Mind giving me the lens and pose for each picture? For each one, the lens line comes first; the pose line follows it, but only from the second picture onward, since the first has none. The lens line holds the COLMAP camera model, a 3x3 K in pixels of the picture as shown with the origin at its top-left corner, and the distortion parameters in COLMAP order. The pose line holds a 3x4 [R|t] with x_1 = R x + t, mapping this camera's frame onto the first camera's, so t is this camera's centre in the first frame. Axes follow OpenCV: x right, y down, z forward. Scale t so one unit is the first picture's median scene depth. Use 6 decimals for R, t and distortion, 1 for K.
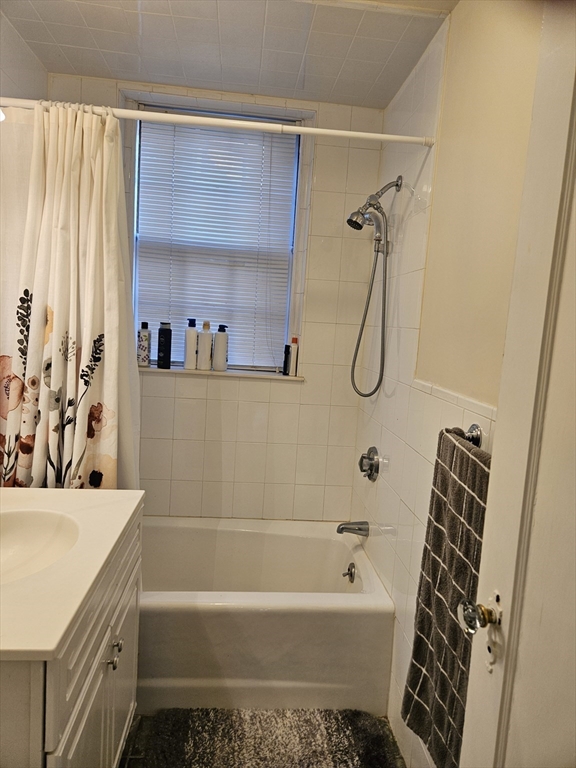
lens RADIAL K [[519.4, 0, 288.0], [0, 519.4, 384.0], [0, 0, 1]] dist [0.070325, -0.067012]
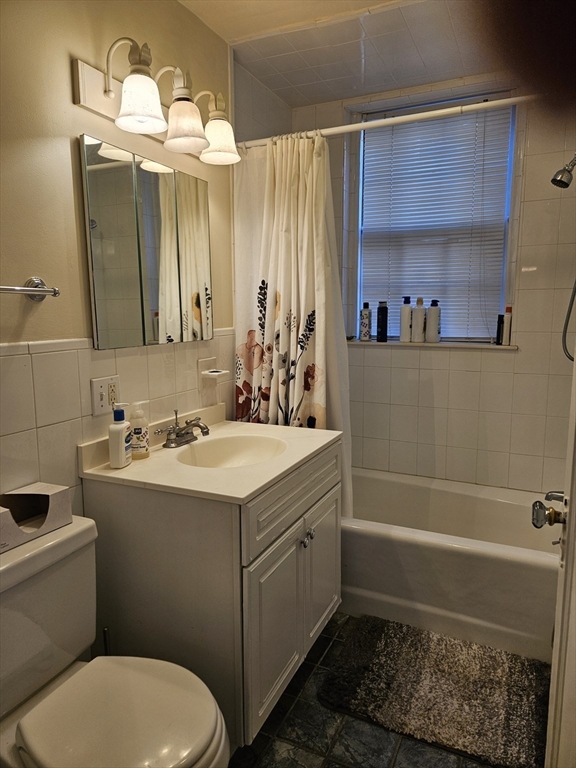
lens RADIAL K [[514.4, 0, 288.2], [0, 514.4, 392.5], [0, 0, 1]] dist [0.063858, -0.061598]
pose [[0.867272, 0.014021, -0.497637, 0.203763], [0.000937, 0.999556, 0.029796, 0.064188], [0.497834, -0.026308, 0.866873, -0.125332]]
